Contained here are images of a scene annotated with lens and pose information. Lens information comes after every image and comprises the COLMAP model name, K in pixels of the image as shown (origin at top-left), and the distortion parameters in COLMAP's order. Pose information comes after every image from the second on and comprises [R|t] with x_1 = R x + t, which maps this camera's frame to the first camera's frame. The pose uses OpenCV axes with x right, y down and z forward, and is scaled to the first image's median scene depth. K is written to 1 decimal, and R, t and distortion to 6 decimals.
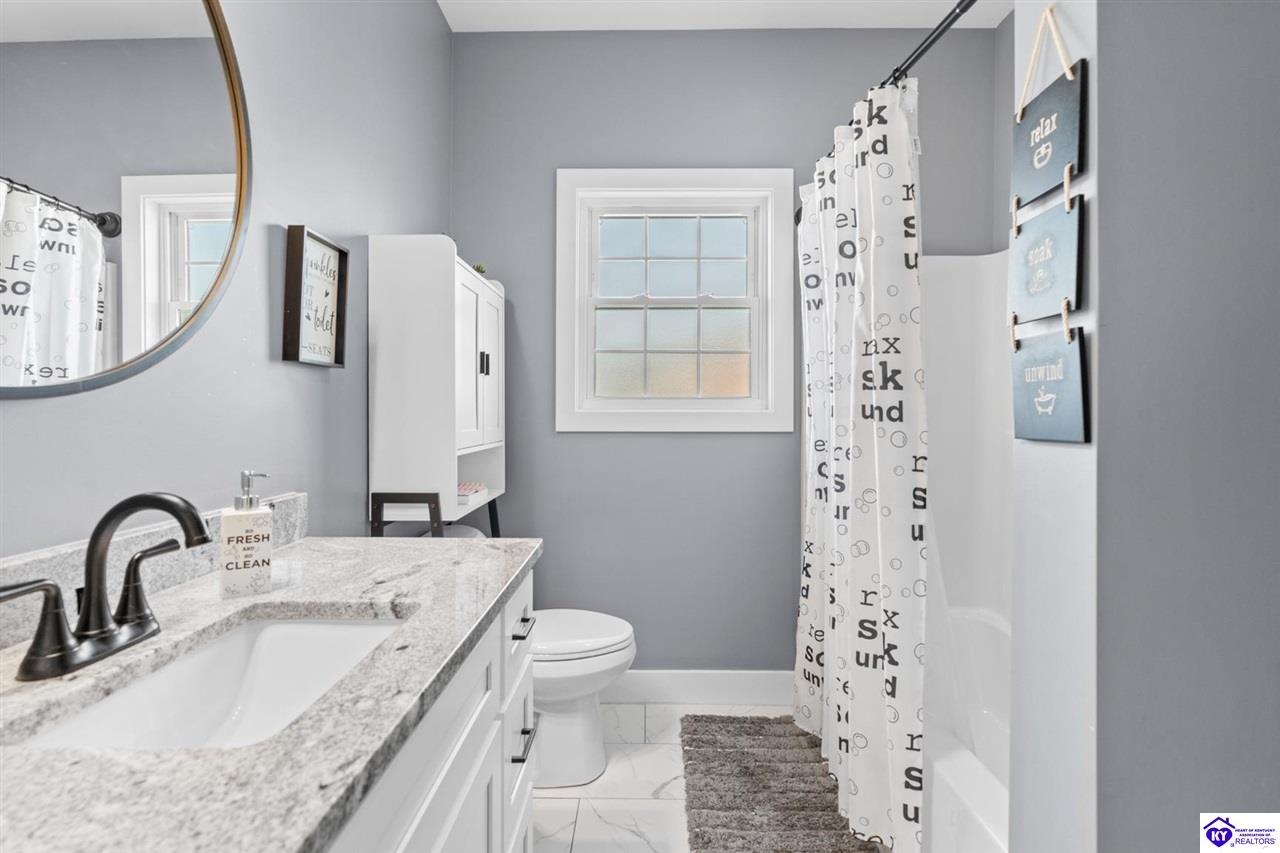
lens RADIAL K [[591.0, 0, 635.6], [0, 591.0, 409.6], [0, 0, 1]] dist [0.000126, 0.001399]
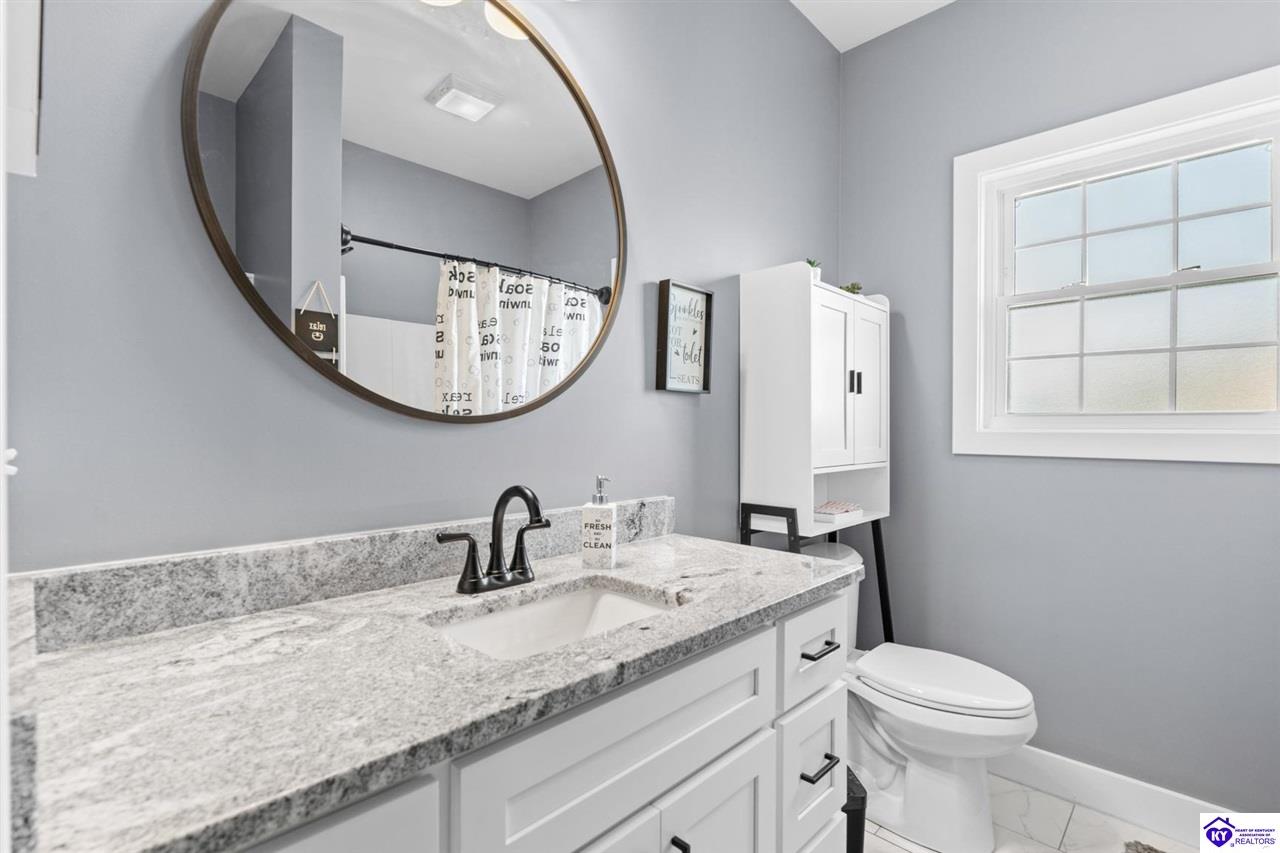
lens RADIAL K [[589.3, 0, 641.6], [0, 589.3, 429.5], [0, 0, 1]] dist [-0.001911, 0.000520]
pose [[0.738129, 0.004798, -0.674643, 0.222421], [-0.001933, 0.999986, 0.004998, -0.005397], [0.674657, -0.002385, 0.738128, 0.057635]]
